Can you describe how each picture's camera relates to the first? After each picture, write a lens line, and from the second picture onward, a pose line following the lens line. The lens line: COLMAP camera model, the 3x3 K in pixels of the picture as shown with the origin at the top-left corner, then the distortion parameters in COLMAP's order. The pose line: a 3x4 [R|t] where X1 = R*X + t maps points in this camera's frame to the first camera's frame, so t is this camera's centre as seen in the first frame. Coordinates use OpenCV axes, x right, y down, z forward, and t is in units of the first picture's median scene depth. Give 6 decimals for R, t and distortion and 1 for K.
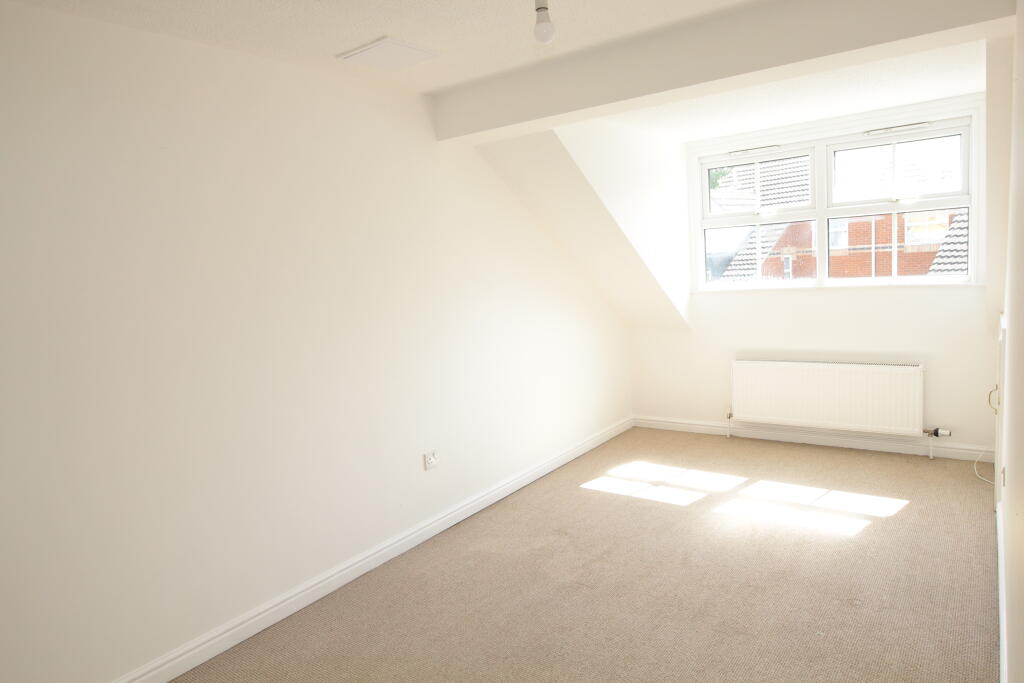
lens RADIAL K [[655.8, 0, 514.0], [0, 655.8, 341.4], [0, 0, 1]] dist [0.001534, -0.001215]
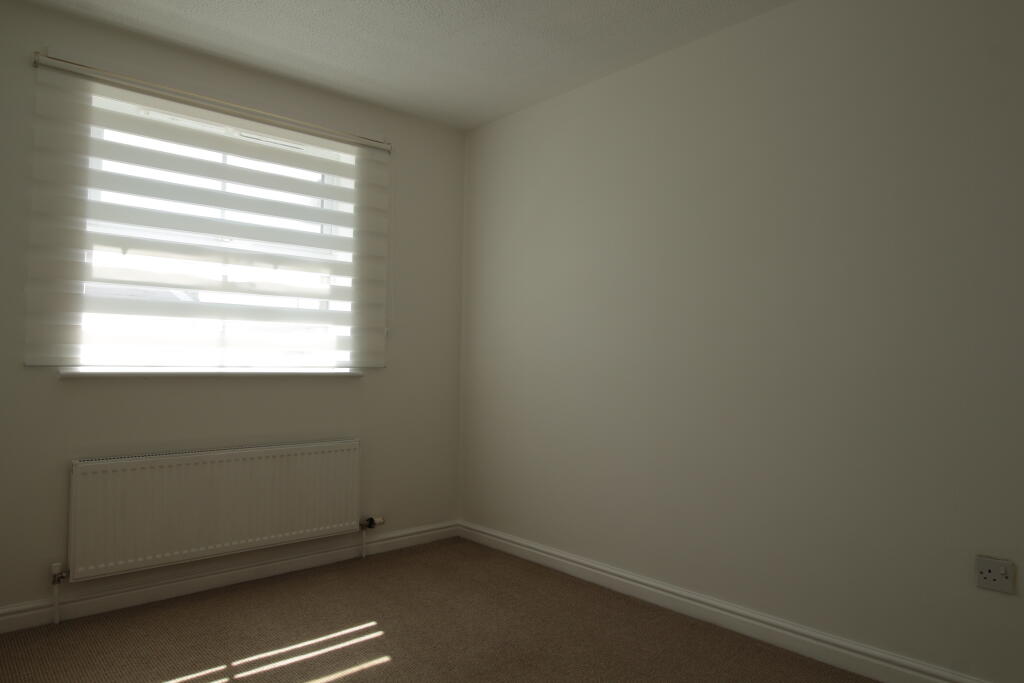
lens RADIAL K [[655.8, 0, 512.0], [0, 655.8, 341.1], [0, 0, 1]] dist [0.001534, -0.001215]
pose [[0.240856, 0.115720, 0.963637, -0.111953], [0.118511, 0.981931, -0.147538, 0.059530], [-0.963298, 0.149737, 0.222790, 0.621816]]
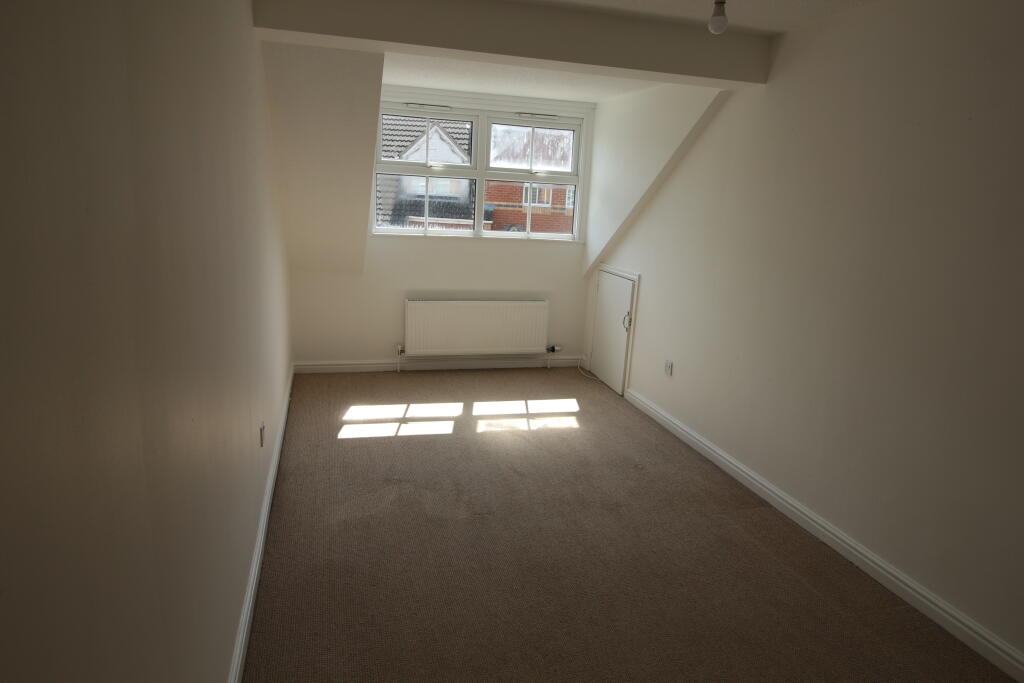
lens RADIAL K [[655.8, 0, 514.7], [0, 655.8, 341.2], [0, 0, 1]] dist [0.001534, -0.001215]
pose [[0.617143, -0.076742, 0.783100, -0.475818], [0.004734, 0.995577, 0.093834, -0.006588], [-0.786837, -0.054202, 0.614776, 0.222239]]
